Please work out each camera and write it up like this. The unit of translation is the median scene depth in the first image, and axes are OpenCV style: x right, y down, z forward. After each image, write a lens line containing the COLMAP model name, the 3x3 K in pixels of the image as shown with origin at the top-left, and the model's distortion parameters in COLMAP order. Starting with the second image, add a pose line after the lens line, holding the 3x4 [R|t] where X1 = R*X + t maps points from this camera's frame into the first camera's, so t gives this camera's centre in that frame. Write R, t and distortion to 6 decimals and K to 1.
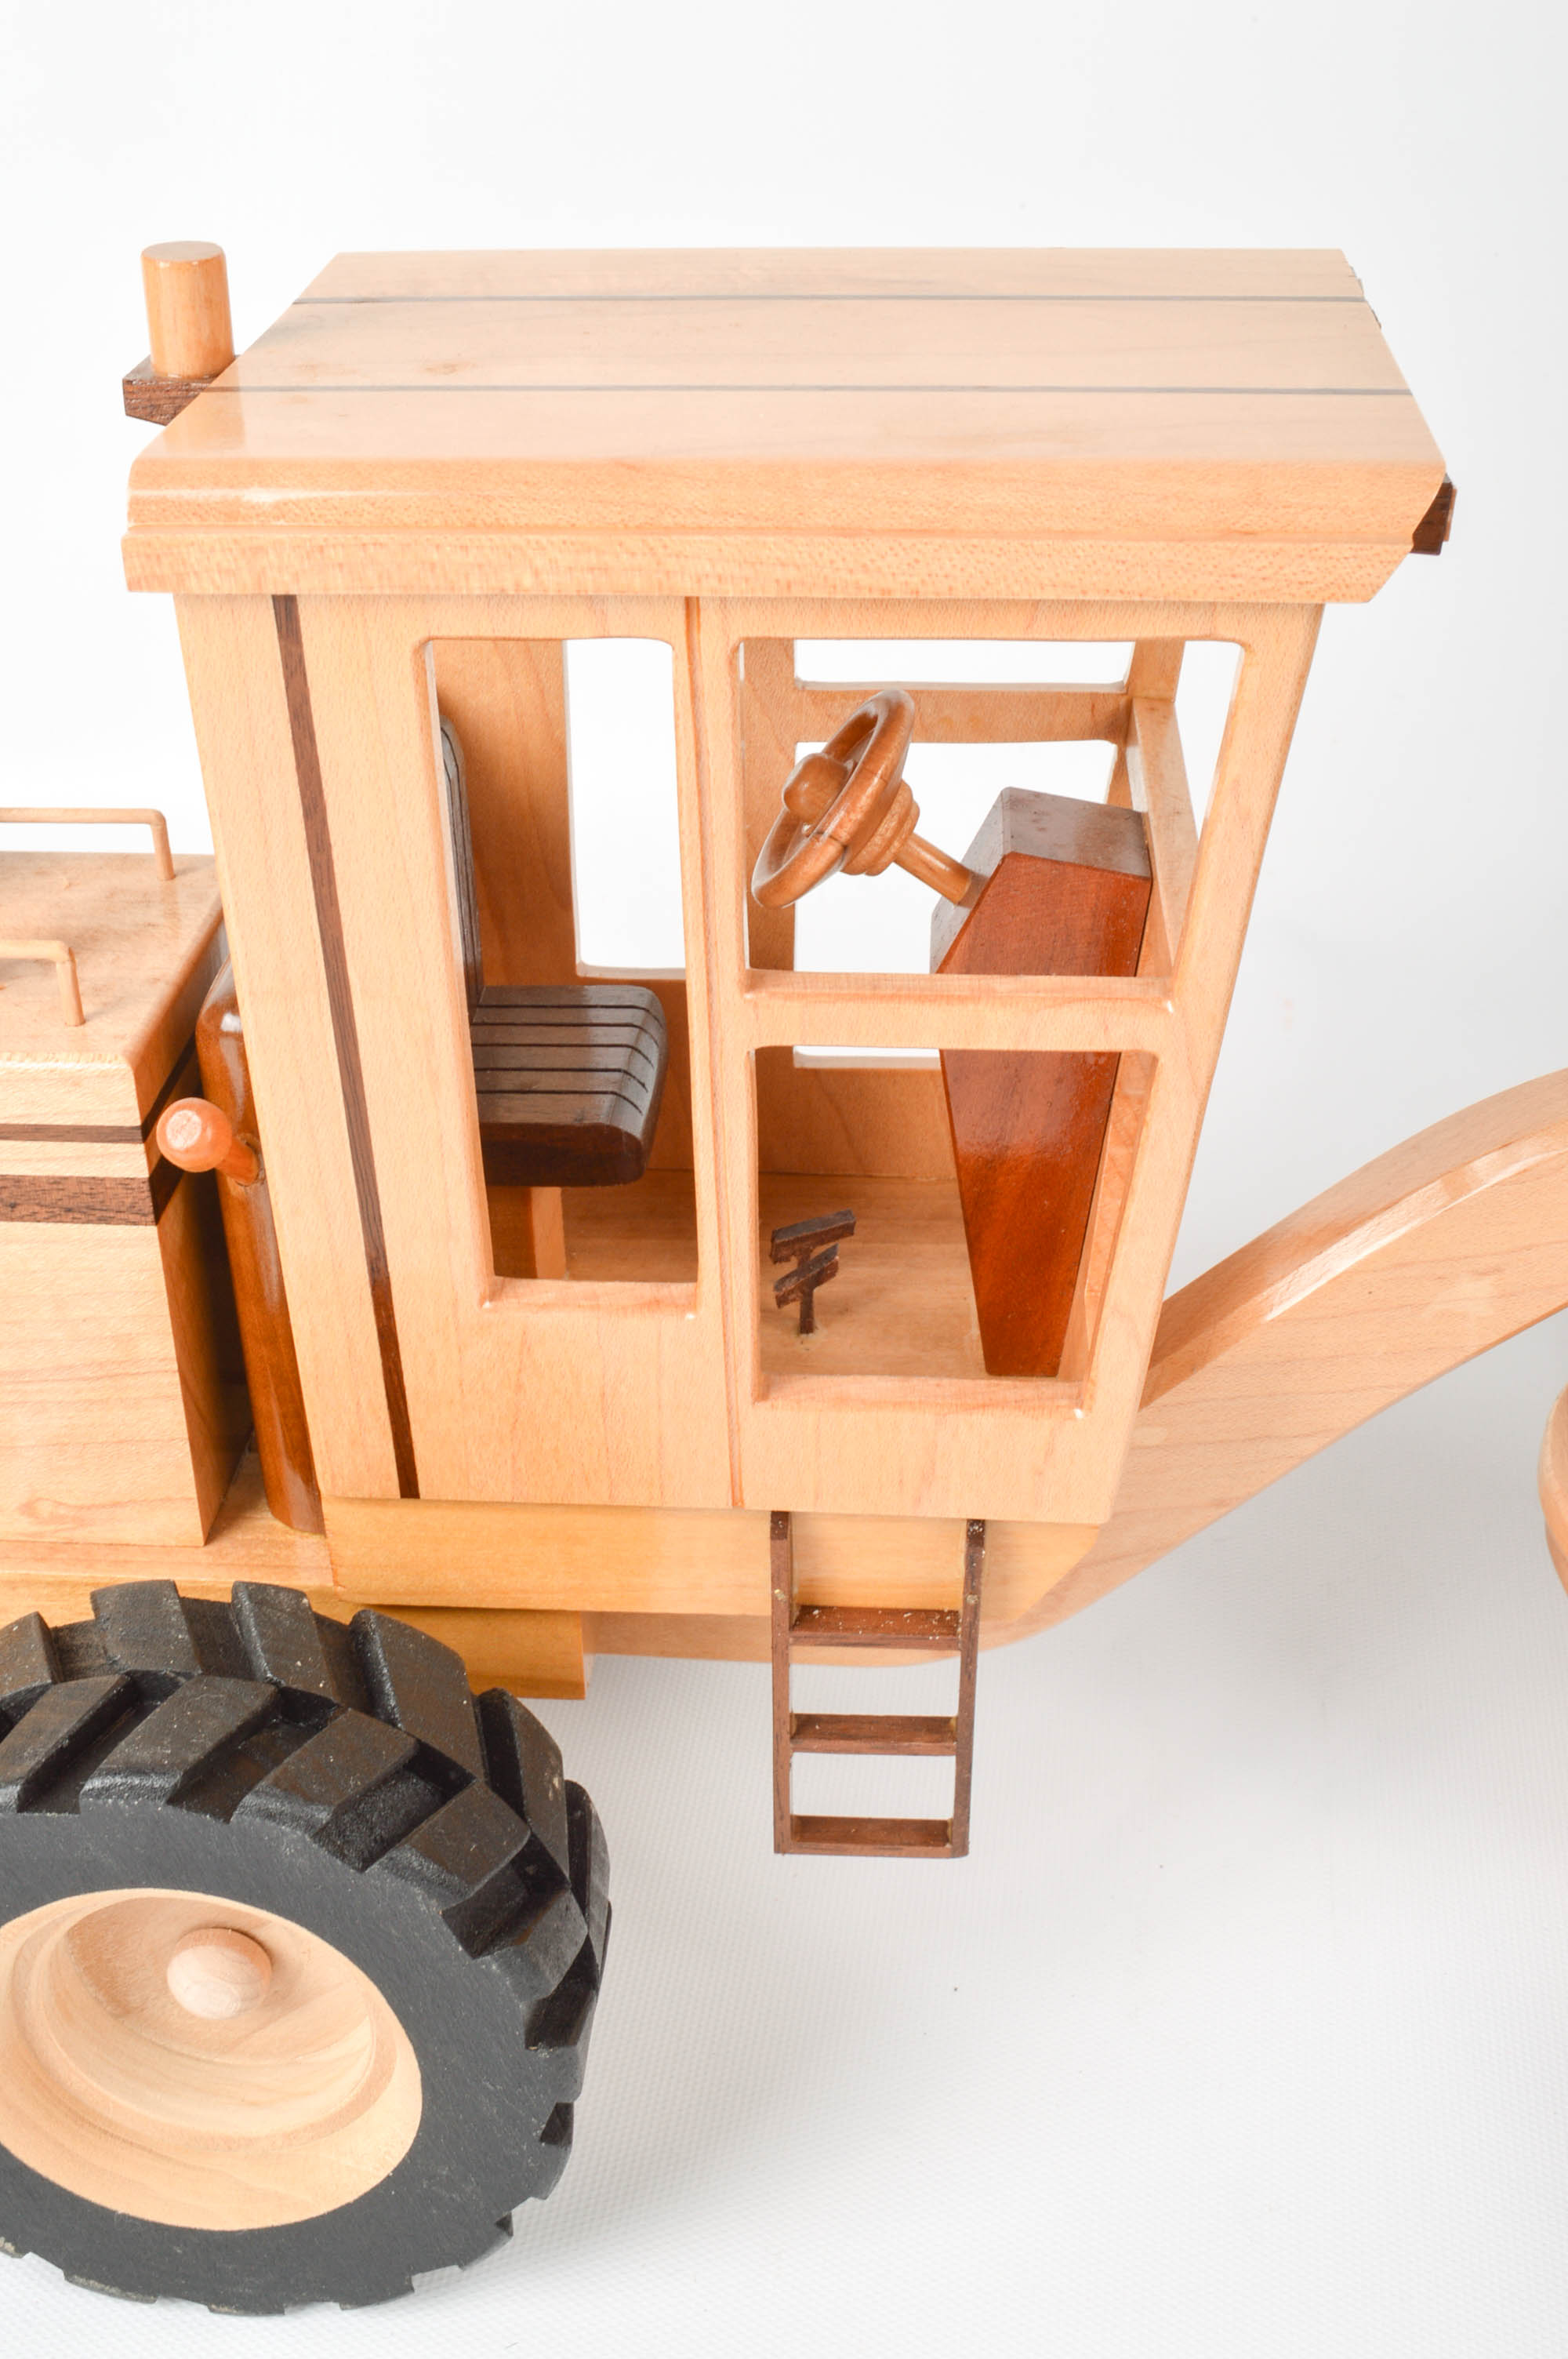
lens RADIAL K [[2631.7, 0, 784.0], [0, 2631.7, 1179.5], [0, 0, 1]] dist [-0.087545, 0.034517]
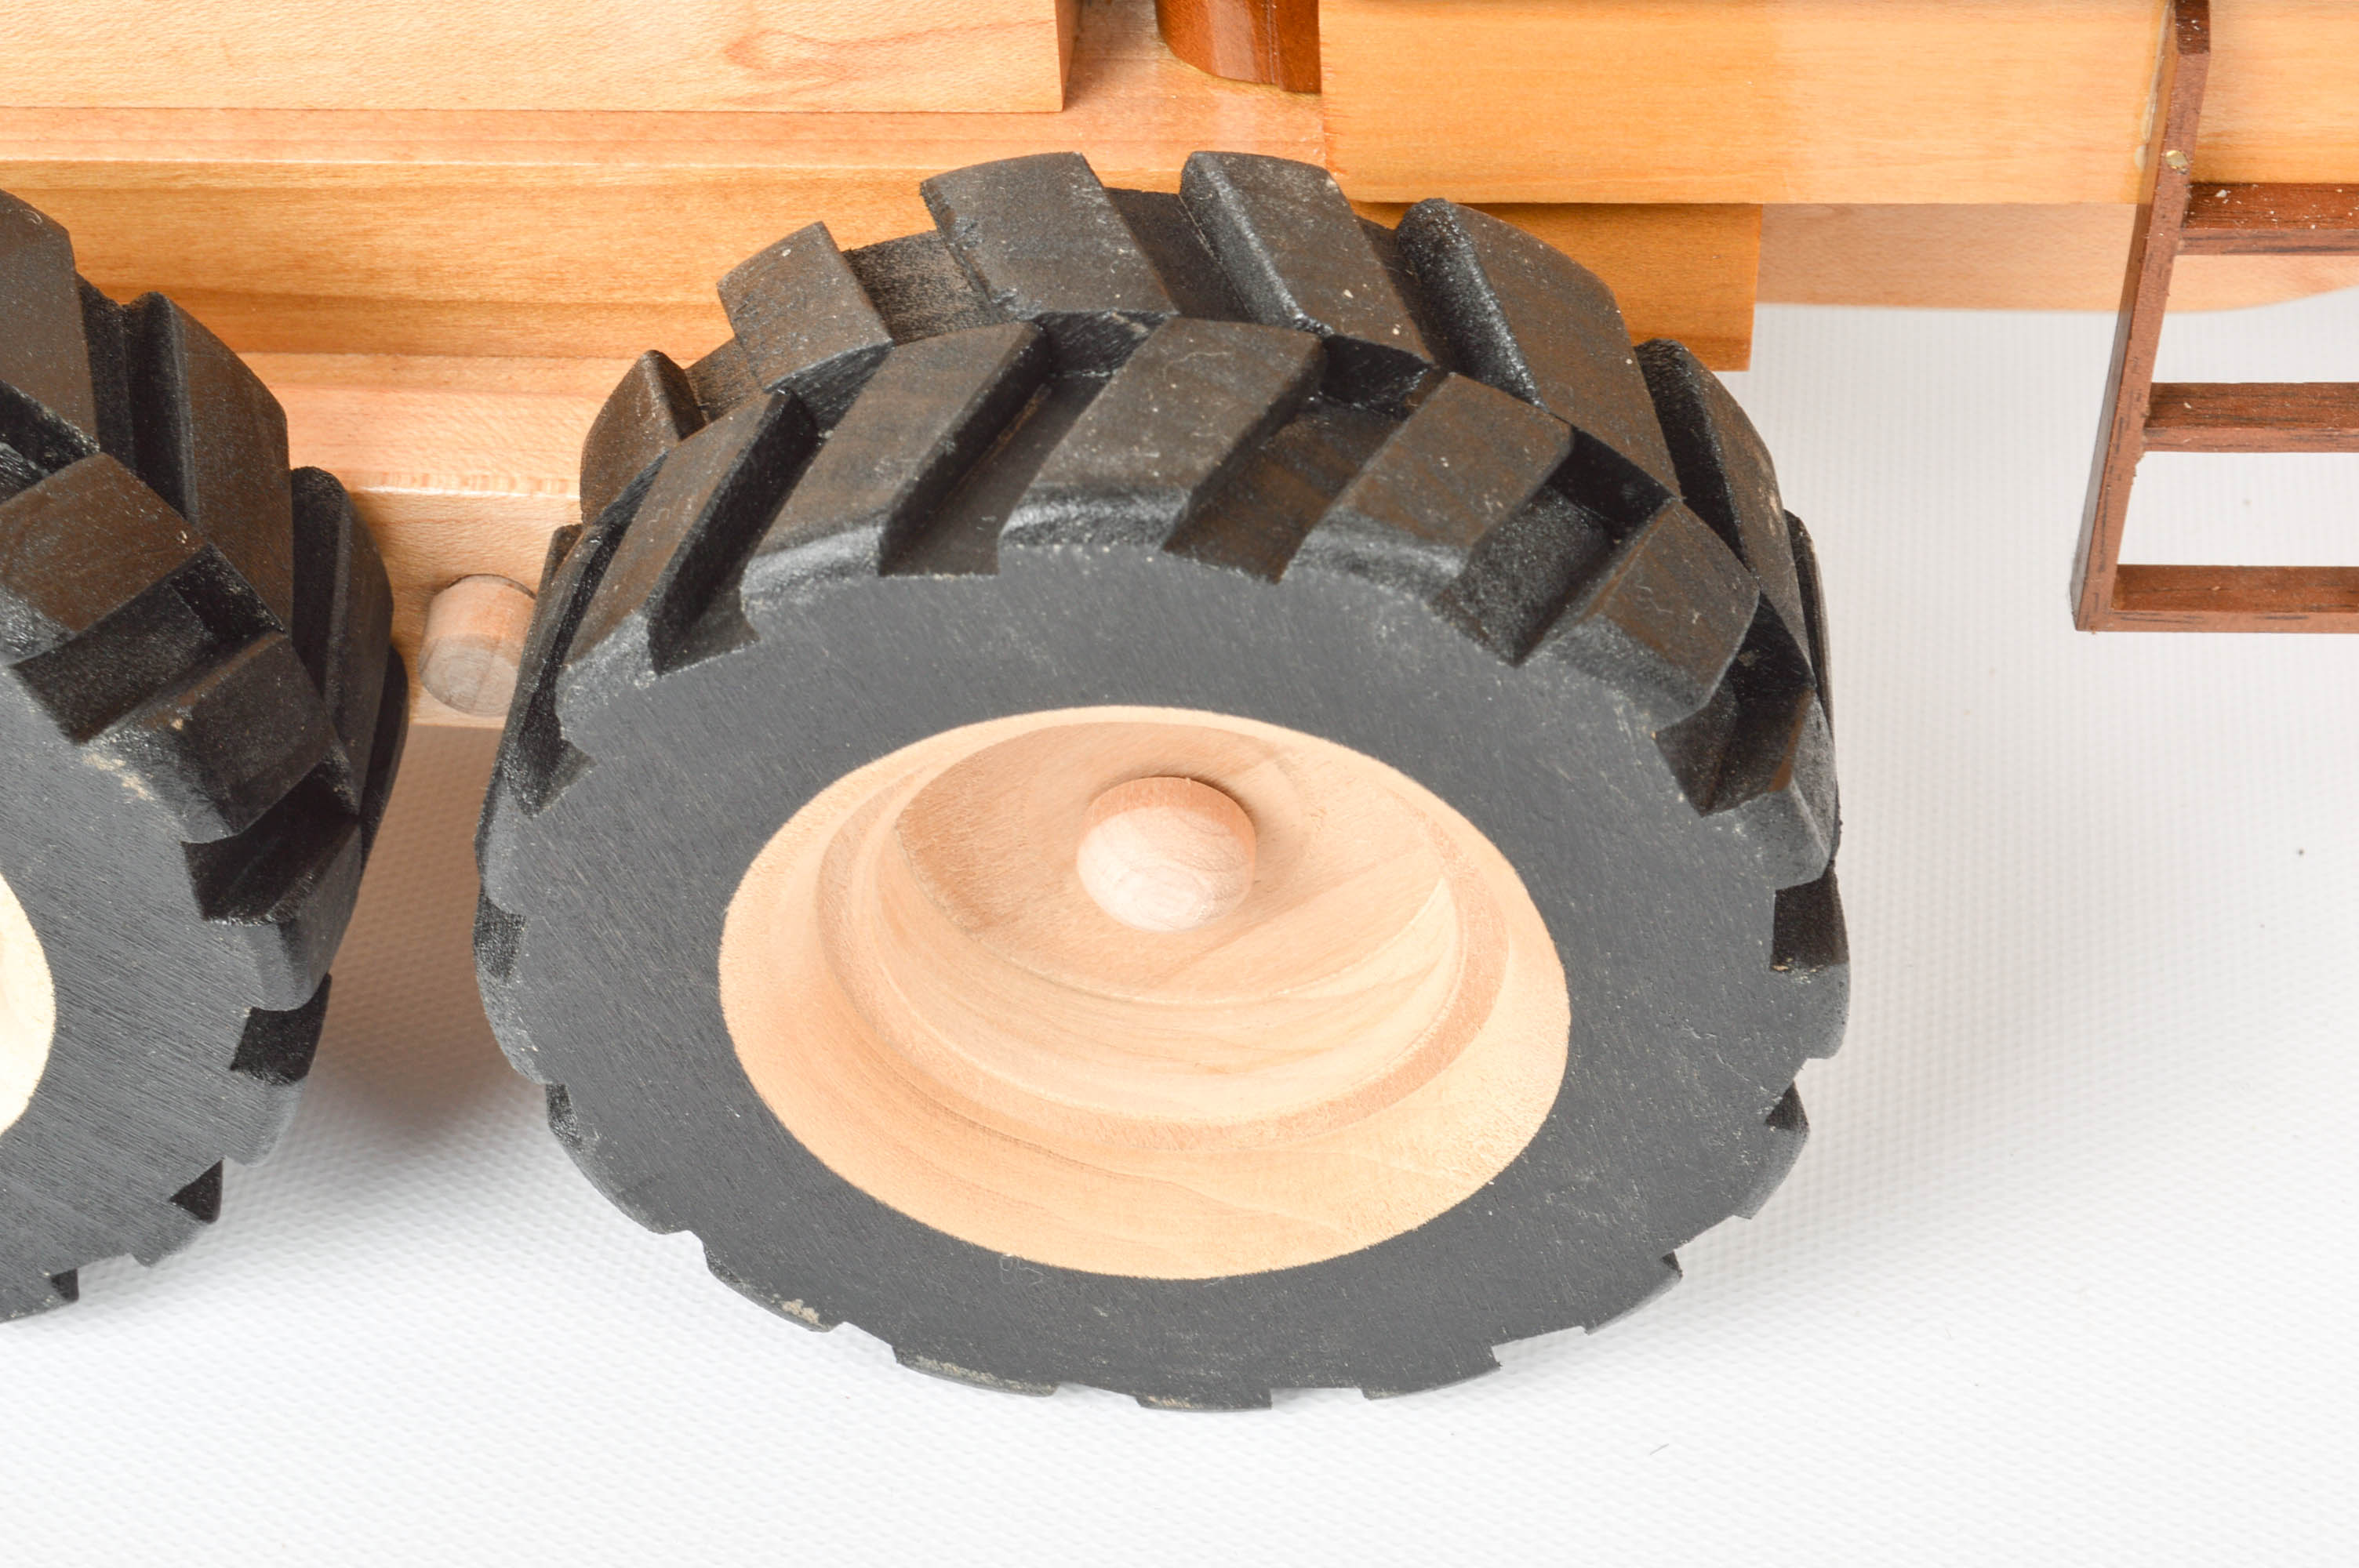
lens RADIAL K [[3669.0, 0, 1179.5], [0, 3669.0, 784.0], [0, 0, 1]] dist [-0.018279, -0.102501]
pose [[0.999157, -0.017543, -0.037110, -0.188588], [0.027068, 0.961243, 0.274371, 0.071459], [0.030858, -0.275144, 0.960908, 0.236560]]
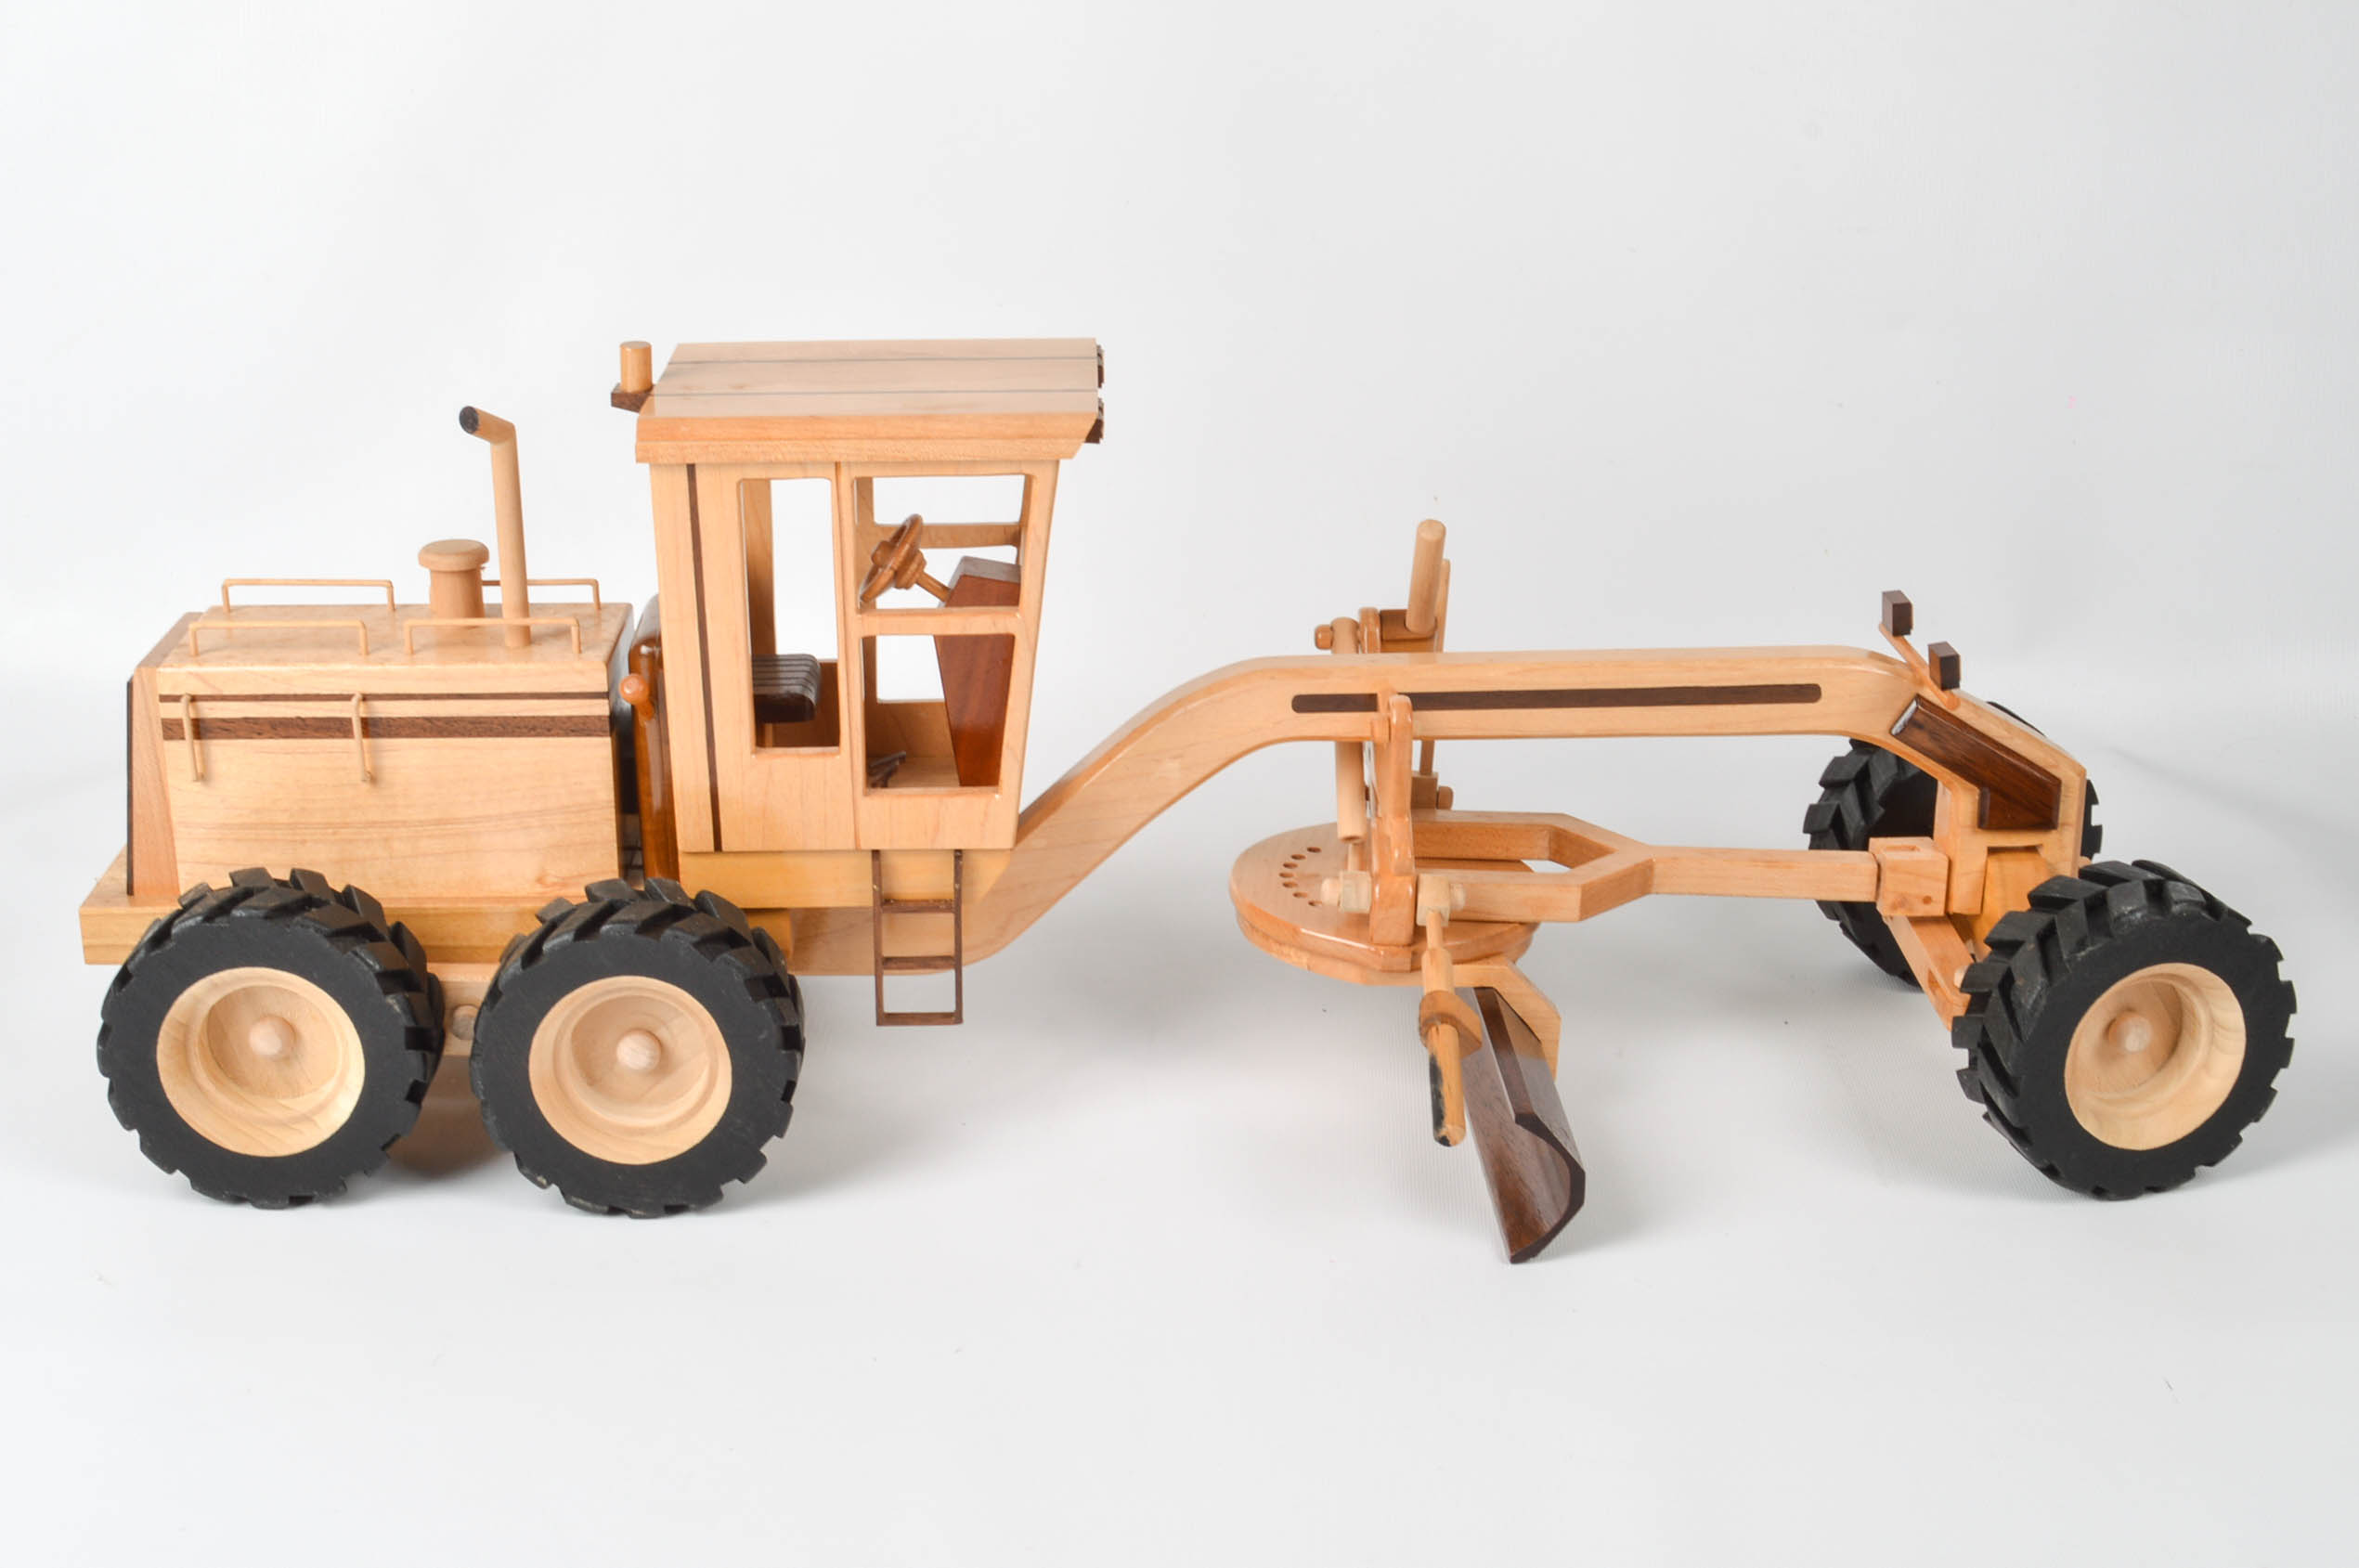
lens RADIAL K [[2908.1, 0, 1179.5], [0, 2908.1, 784.0], [0, 0, 1]] dist [-0.152459, -0.001279]
pose [[0.993734, -0.021635, 0.109659, -0.015176], [0.041012, 0.983235, -0.177670, 0.561674], [-0.103977, 0.181054, 0.977961, -1.656727]]
